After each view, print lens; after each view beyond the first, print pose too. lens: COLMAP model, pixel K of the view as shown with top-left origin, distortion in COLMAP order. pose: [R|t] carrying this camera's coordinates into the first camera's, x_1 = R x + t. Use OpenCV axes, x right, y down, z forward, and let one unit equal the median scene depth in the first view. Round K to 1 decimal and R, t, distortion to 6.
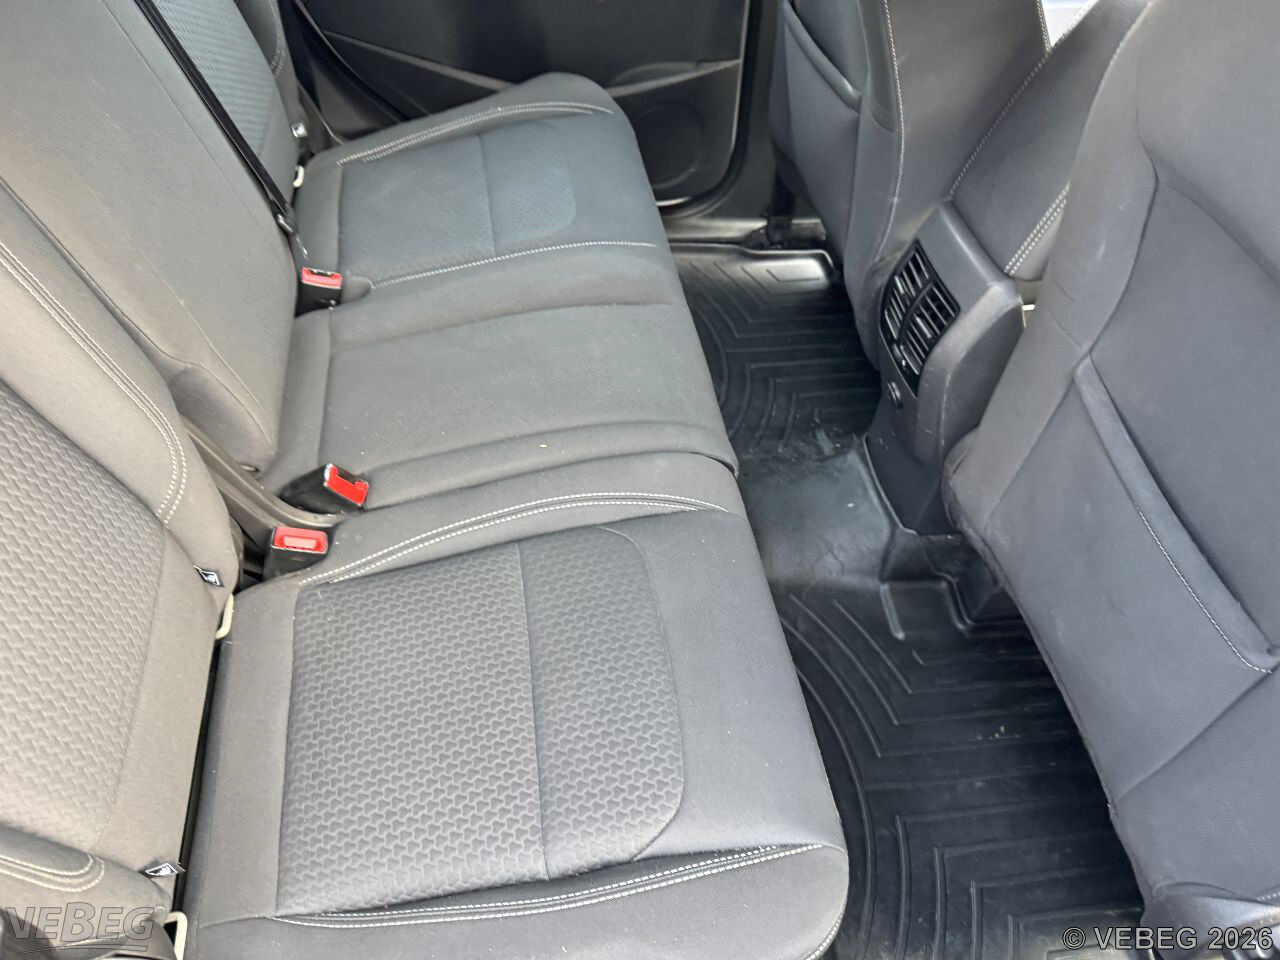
lens RADIAL K [[876.8, 0, 644.3], [0, 876.8, 487.4], [0, 0, 1]] dist [0.143258, -0.239464]
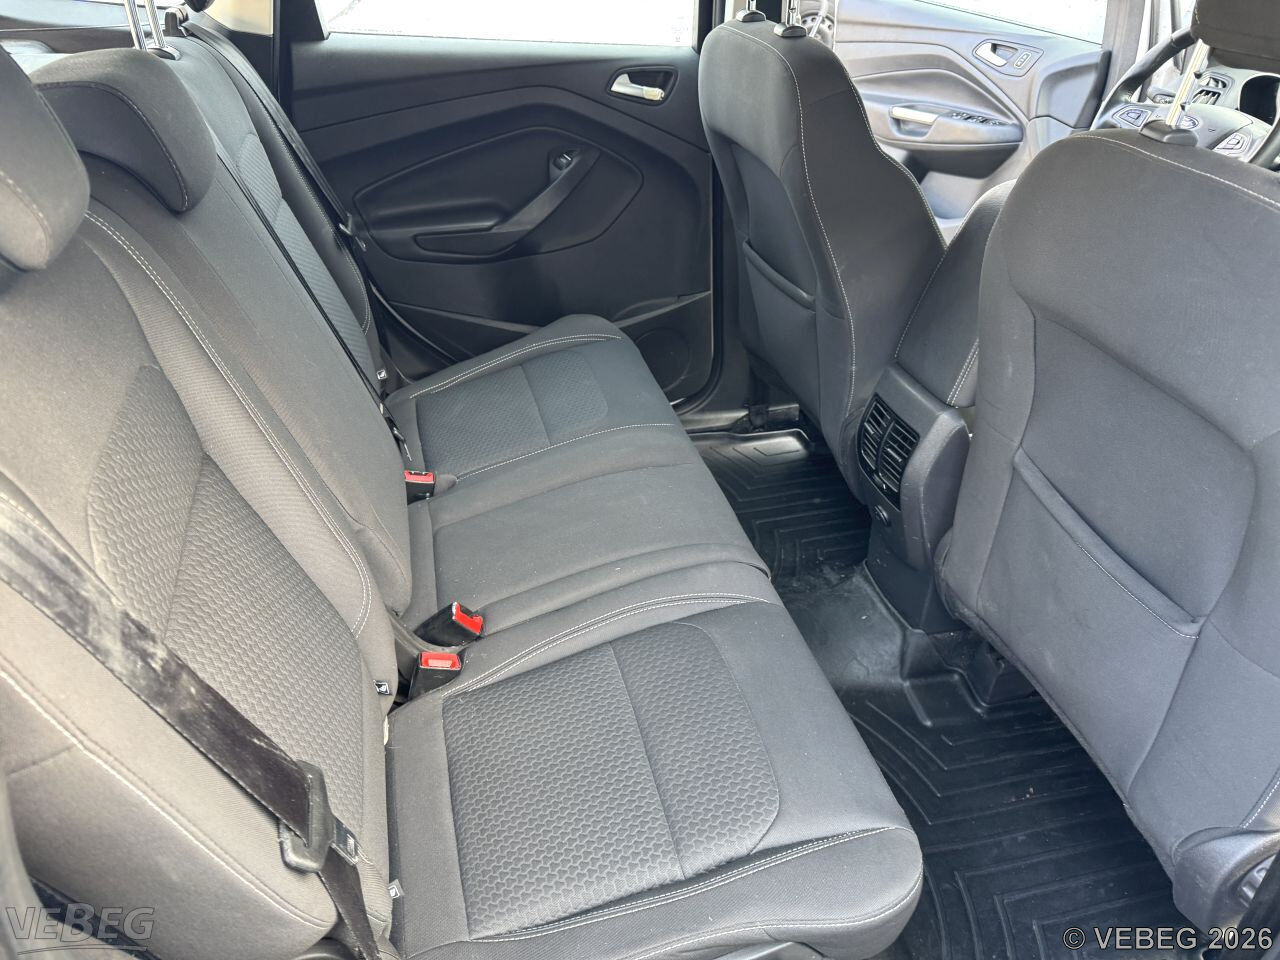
lens RADIAL K [[876.8, 0, 644.3], [0, 876.8, 487.4], [0, 0, 1]] dist [0.143258, -0.239464]
pose [[0.992517, -0.118007, 0.031388, -0.083554], [0.122107, 0.960944, -0.248348, 0.129201], [-0.000855, 0.250322, 0.968162, -0.209281]]
